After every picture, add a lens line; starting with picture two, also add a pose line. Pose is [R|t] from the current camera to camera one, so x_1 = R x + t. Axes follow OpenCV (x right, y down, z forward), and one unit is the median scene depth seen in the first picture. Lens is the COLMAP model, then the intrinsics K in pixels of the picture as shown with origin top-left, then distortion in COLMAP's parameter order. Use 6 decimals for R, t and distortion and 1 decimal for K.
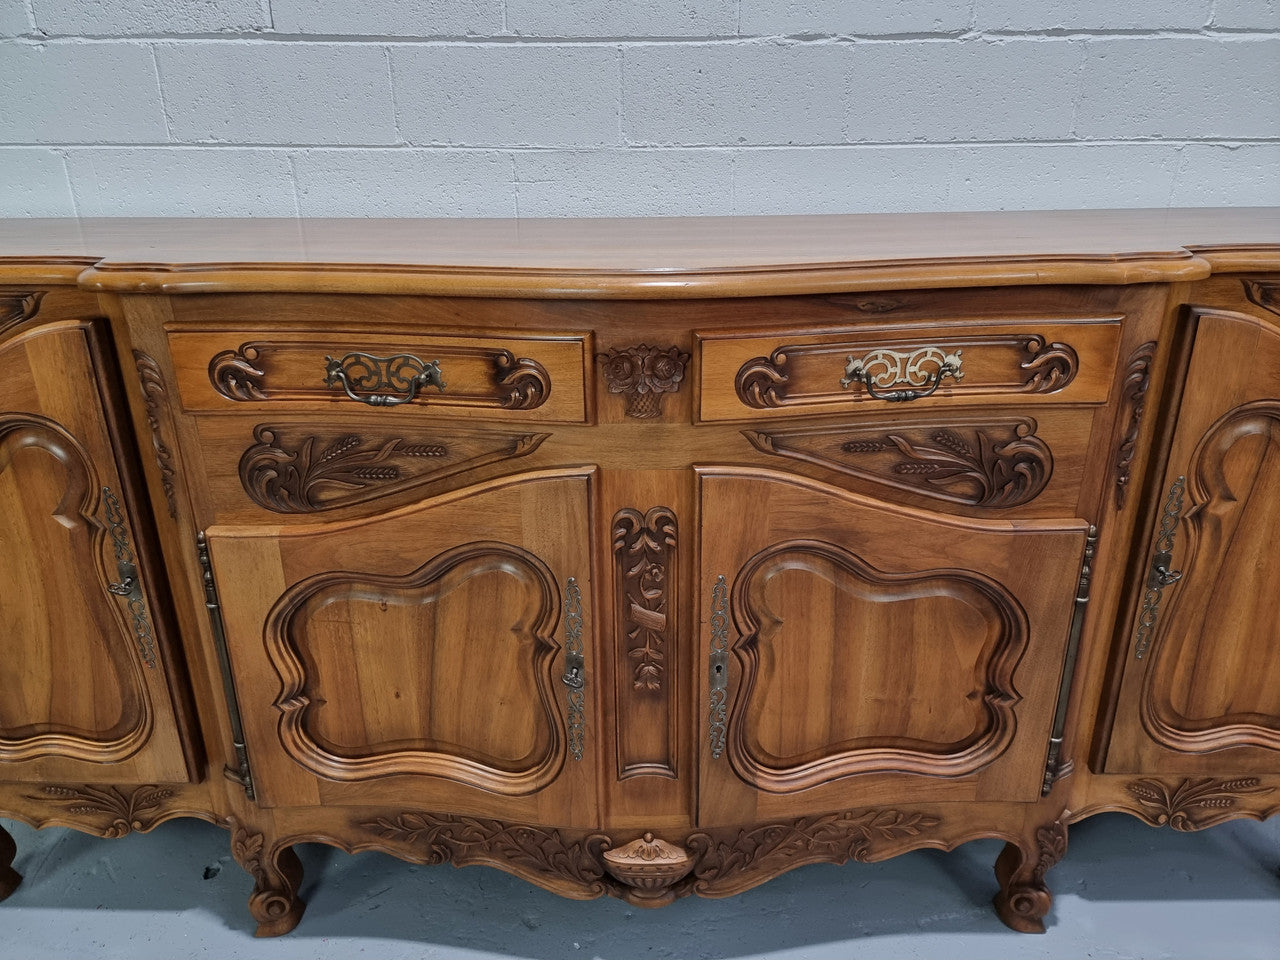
lens RADIAL K [[899.4, 0, 643.2], [0, 899.4, 469.1], [0, 0, 1]] dist [0.078575, -0.069546]
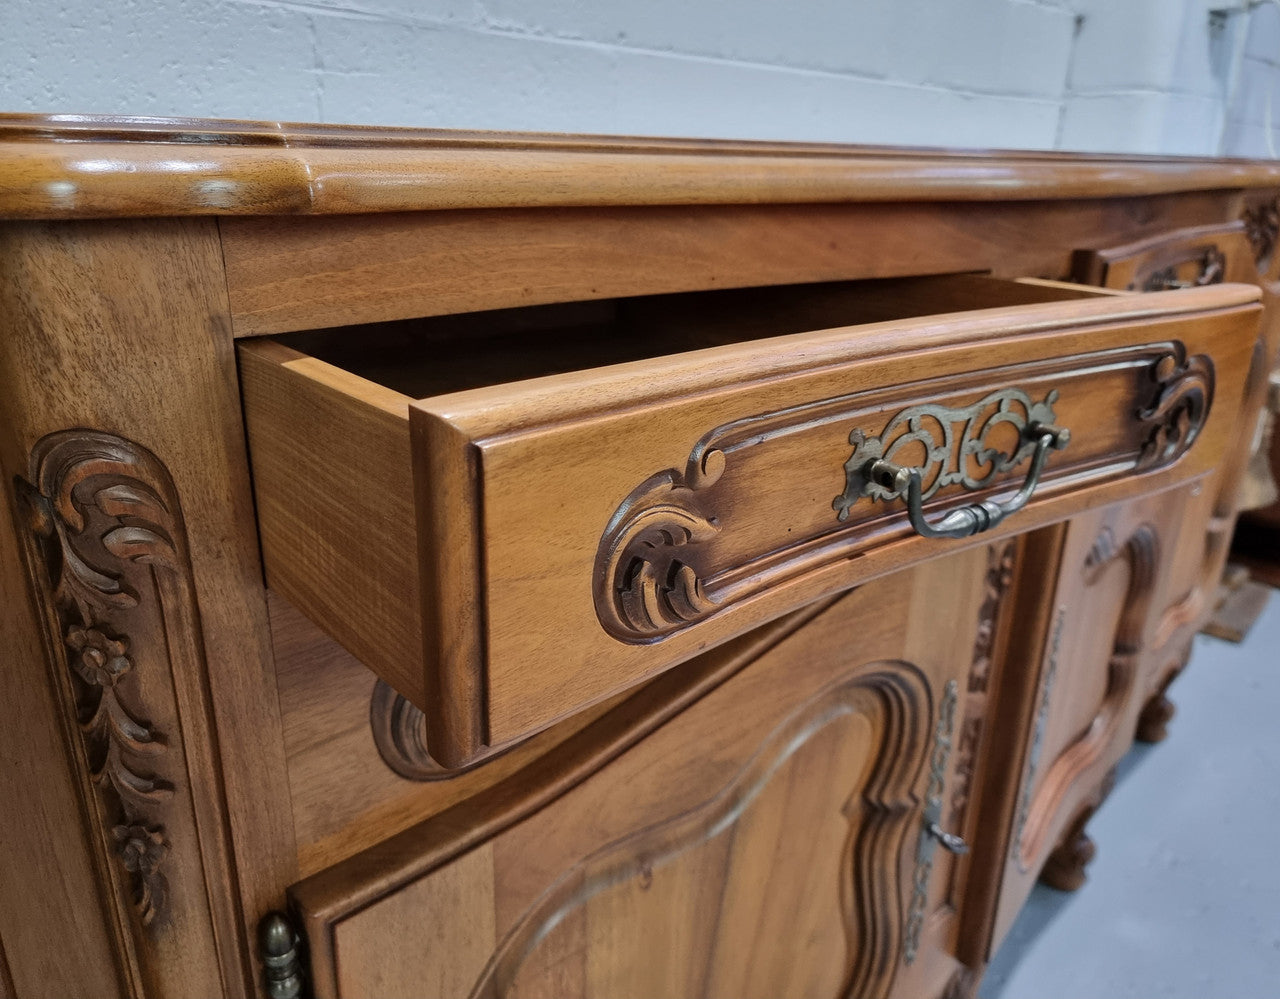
lens RADIAL K [[957.7, 0, 670.4], [0, 957.7, 491.3], [0, 0, 1]] dist [0.018315, -0.010288]
pose [[0.714943, -0.207874, 0.667567, -0.587255], [0.213529, 0.974081, 0.074636, -0.086814], [-0.665779, 0.089184, 0.740800, 0.607445]]
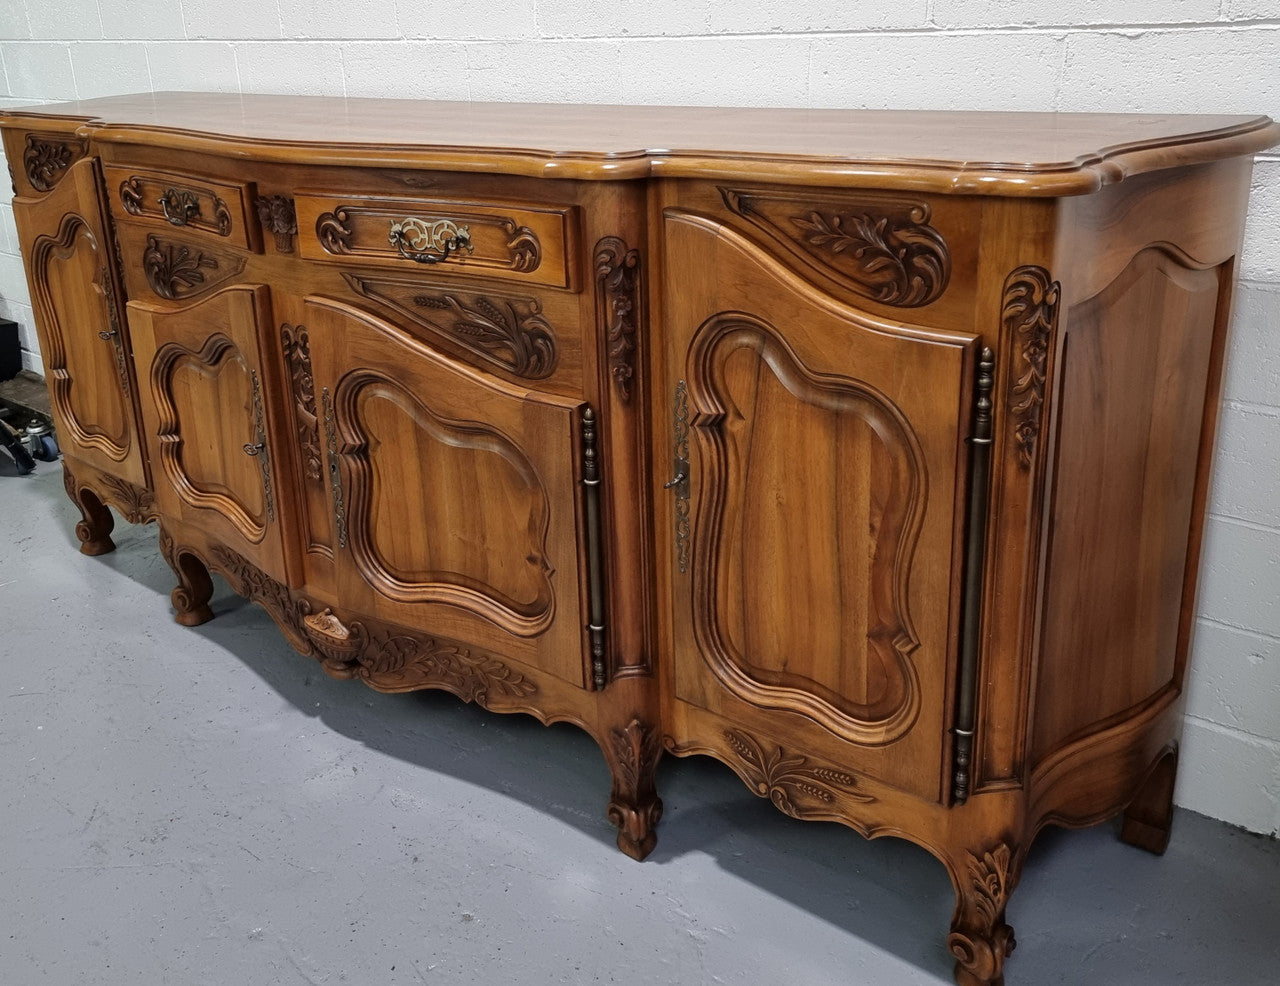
lens RADIAL K [[1218.0, 0, 551.7], [0, 1218.0, 380.3], [0, 0, 1]] dist [0.073291, 0.000000]
pose [[0.755686, 0.171898, -0.631972, 1.325651], [-0.194950, 0.980240, 0.033515, -0.009162], [0.625246, 0.097876, 0.774266, -0.111850]]
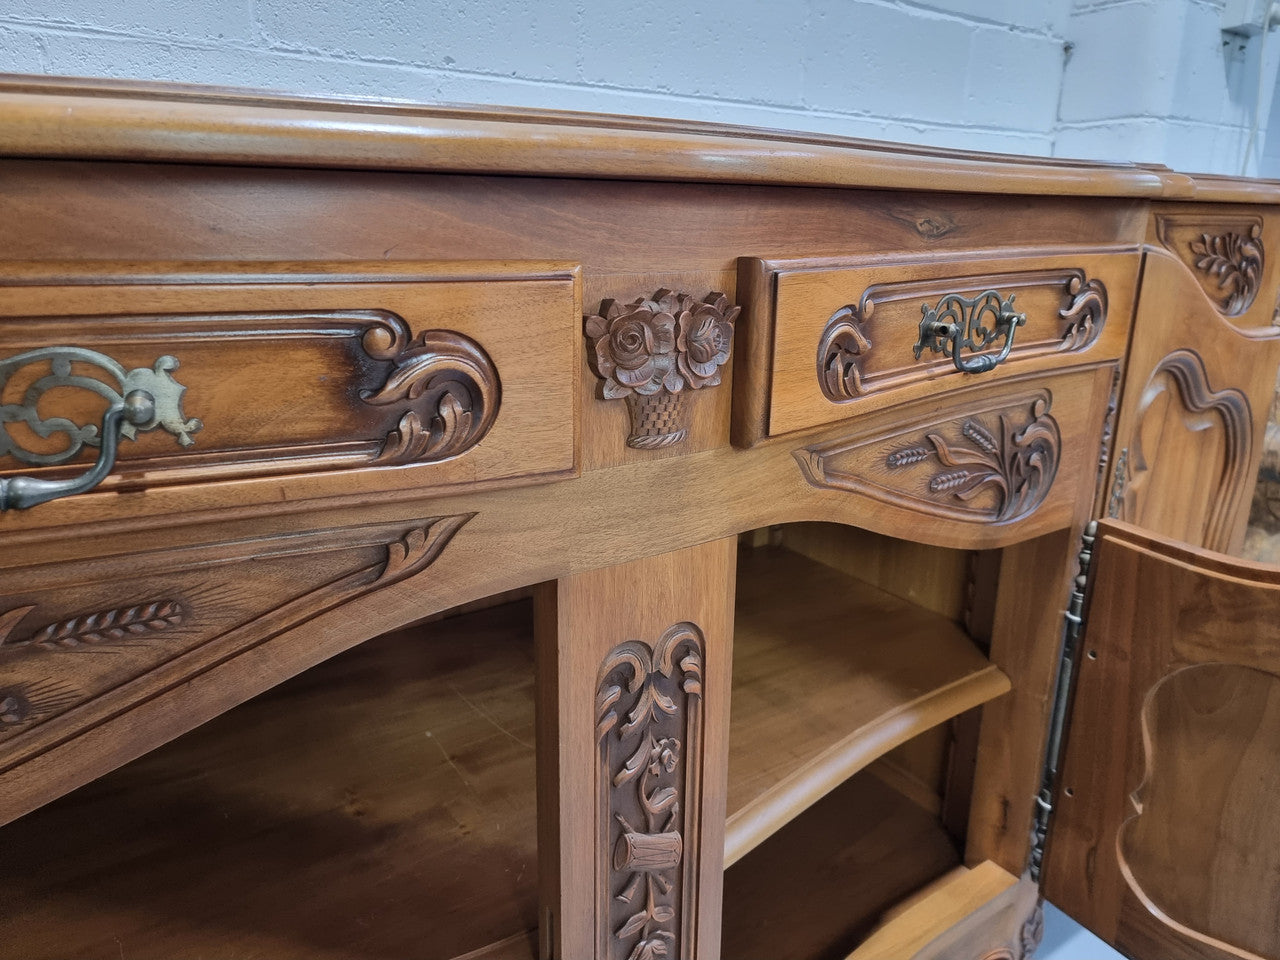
lens RADIAL K [[899.4, 0, 639.2], [0, 899.4, 469.0], [0, 0, 1]] dist [0.078575, -0.069546]
pose [[0.818655, -0.135739, 0.558014, -0.255367], [0.185277, 0.982135, -0.032909, -0.028790], [-0.543578, 0.130328, 0.829179, 0.550361]]
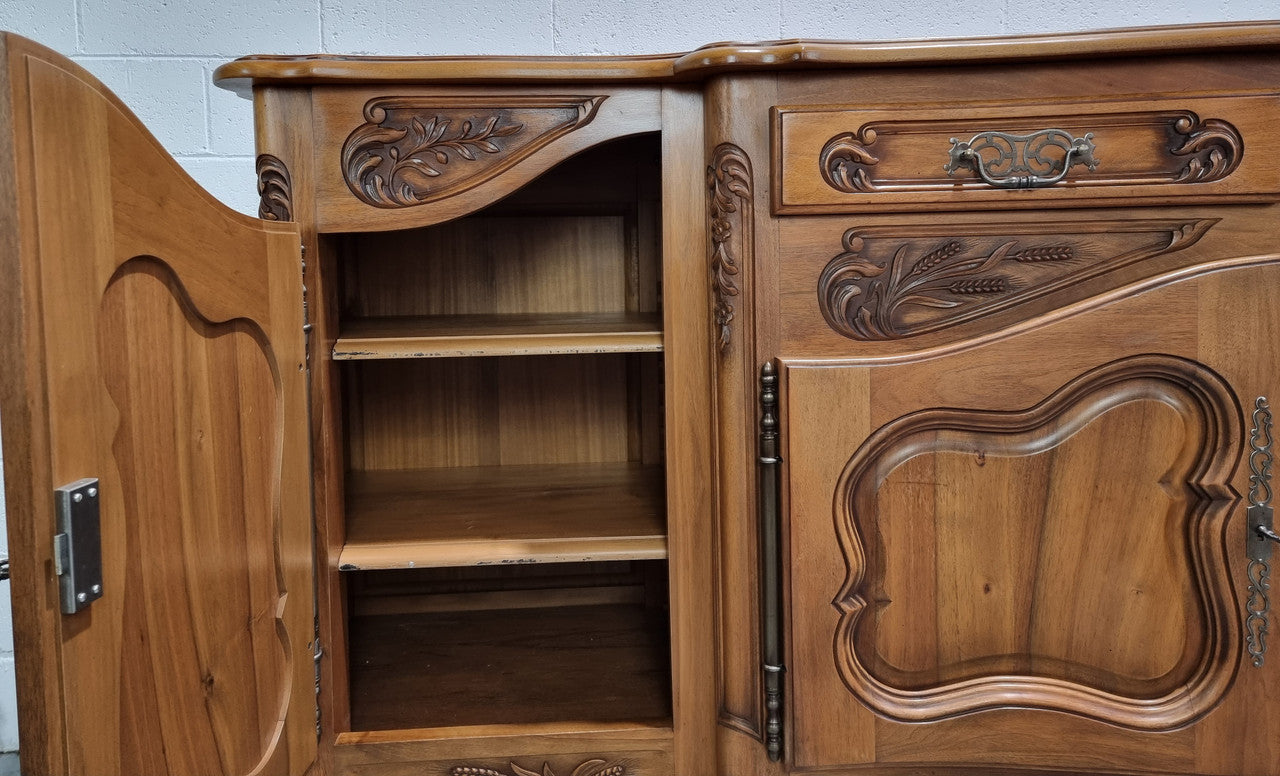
lens RADIAL K [[901.8, 0, 632.6], [0, 901.8, 293.7], [0, 0, 1]] dist [0.068800, -0.056308]
pose [[0.998956, -0.013631, 0.043607, -0.639597], [0.026595, 0.949574, -0.312413, 0.260915], [-0.037150, 0.313246, 0.948945, 0.206890]]
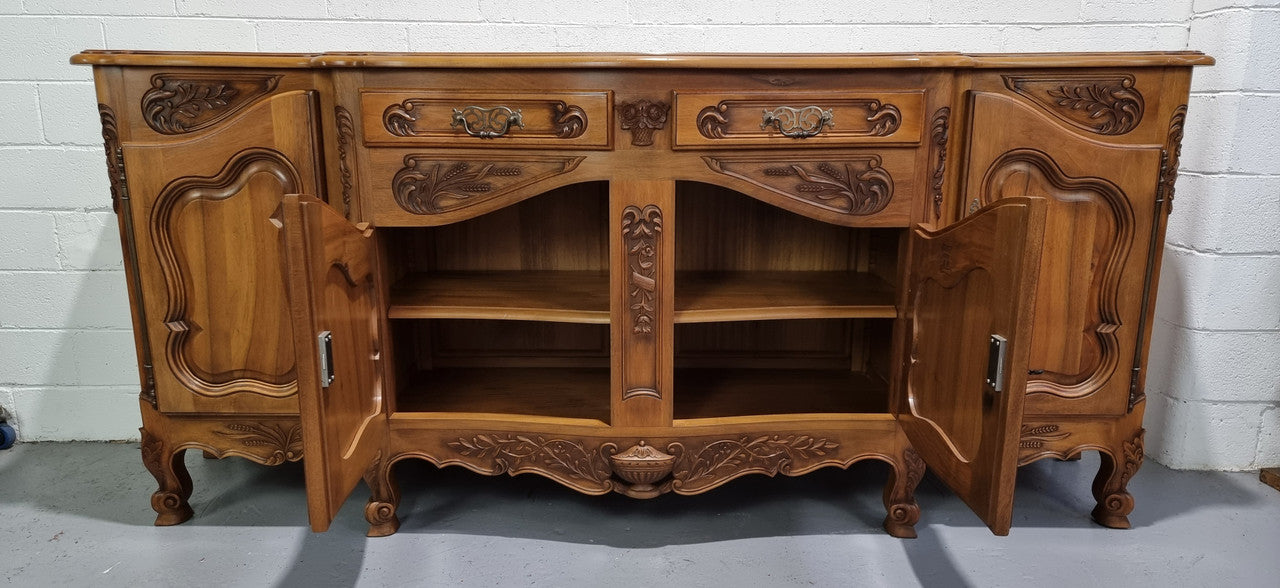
lens RADIAL K [[897.3, 0, 639.8], [0, 897.3, 325.2], [0, 0, 1]] dist [0.086170, -0.067614]
pose [[0.999940, 0.010867, 0.001090, -0.002140], [-0.010623, 0.990974, -0.133635, 0.450223], [-0.002533, 0.133616, 0.991030, -0.552003]]
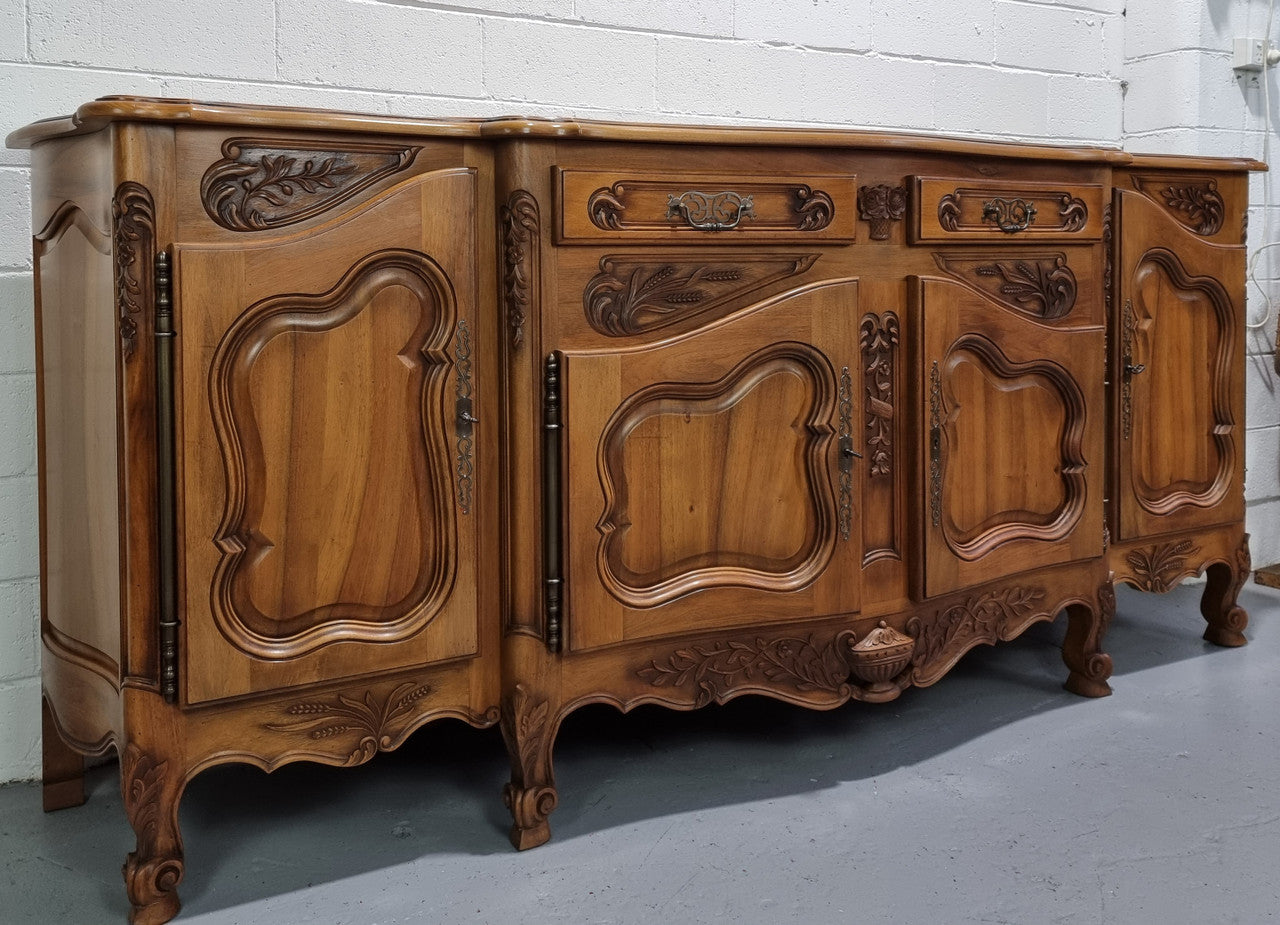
lens RADIAL K [[1145.0, 0, 617.6], [0, 1145.0, 300.2], [0, 0, 1]] dist [0.088241, -0.076323]
pose [[0.879733, -0.012680, 0.475298, -1.073693], [0.169655, 0.942213, -0.288879, 0.423053], [-0.444169, 0.334773, 0.831048, -0.220031]]
